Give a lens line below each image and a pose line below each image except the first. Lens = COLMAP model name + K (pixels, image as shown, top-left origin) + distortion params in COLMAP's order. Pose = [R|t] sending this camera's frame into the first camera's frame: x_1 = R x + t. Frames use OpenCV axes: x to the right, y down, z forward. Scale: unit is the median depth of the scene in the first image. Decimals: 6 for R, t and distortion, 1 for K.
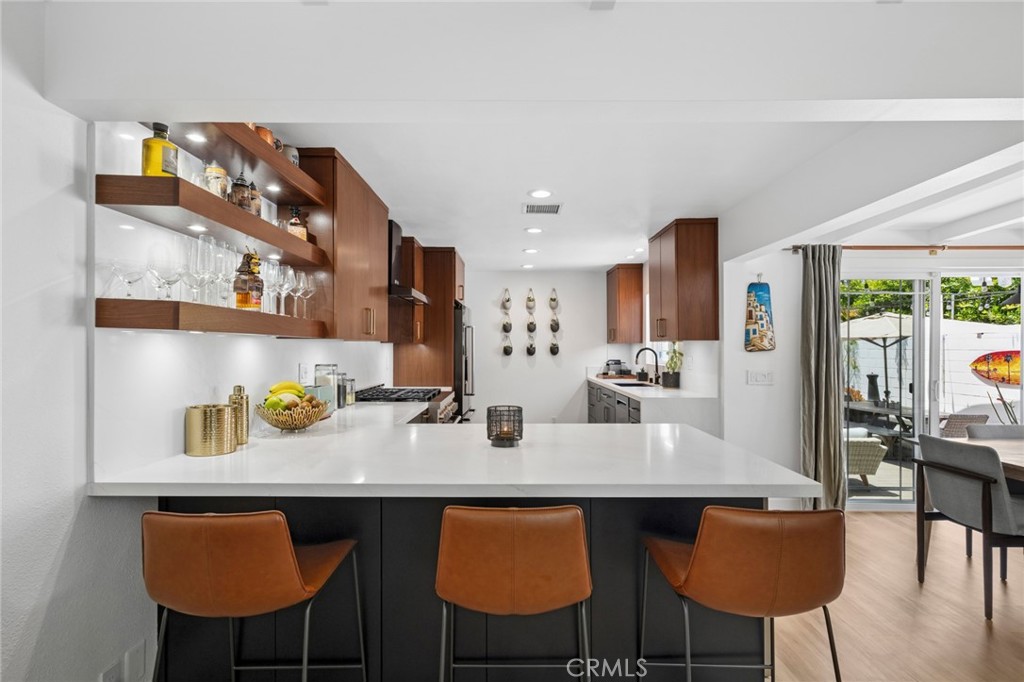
lens RADIAL K [[489.1, 0, 508.7], [0, 489.1, 345.0], [0, 0, 1]] dist [0.003720, -0.000308]
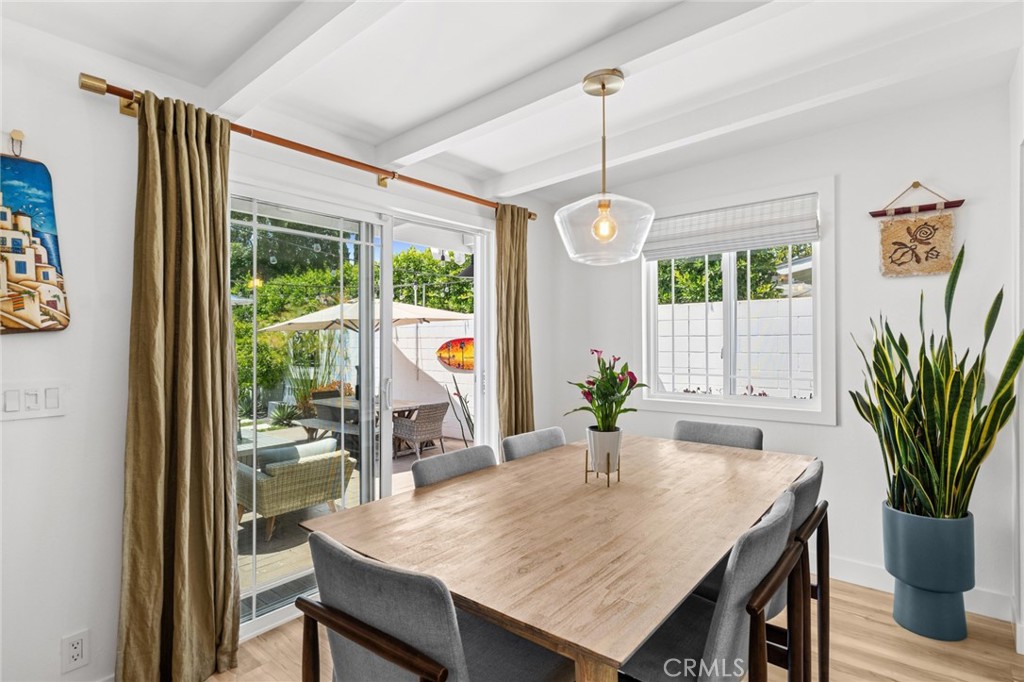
lens RADIAL K [[510.9, 0, 511.7], [0, 510.9, 344.8], [0, 0, 1]] dist [-0.002630, -0.001060]
pose [[0.628019, -0.015094, 0.778052, 0.339067], [0.003745, 0.999859, 0.016374, 0.012723], [-0.778189, -0.007369, 0.627987, 0.335940]]
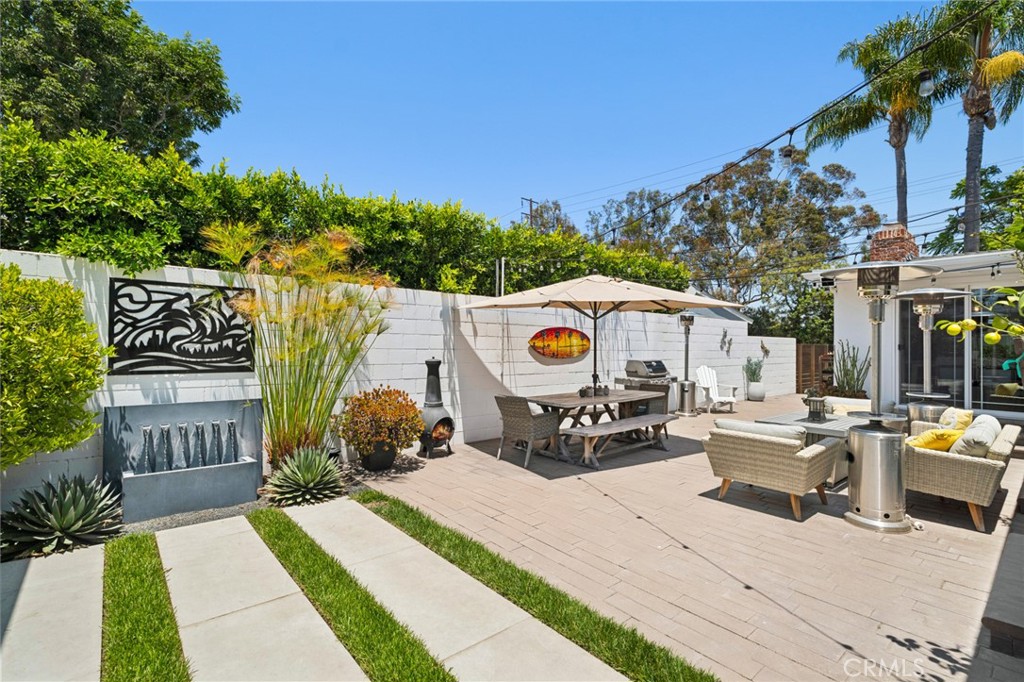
lens RADIAL K [[471.0, 0, 511.0], [0, 471.0, 342.5], [0, 0, 1]] dist [0.000168, 0.000567]
pose [[-0.655020, -0.009199, 0.755556, 0.483749], [-0.021050, 0.999760, -0.006077, 0.081020], [-0.755319, -0.019885, -0.655056, 2.652667]]
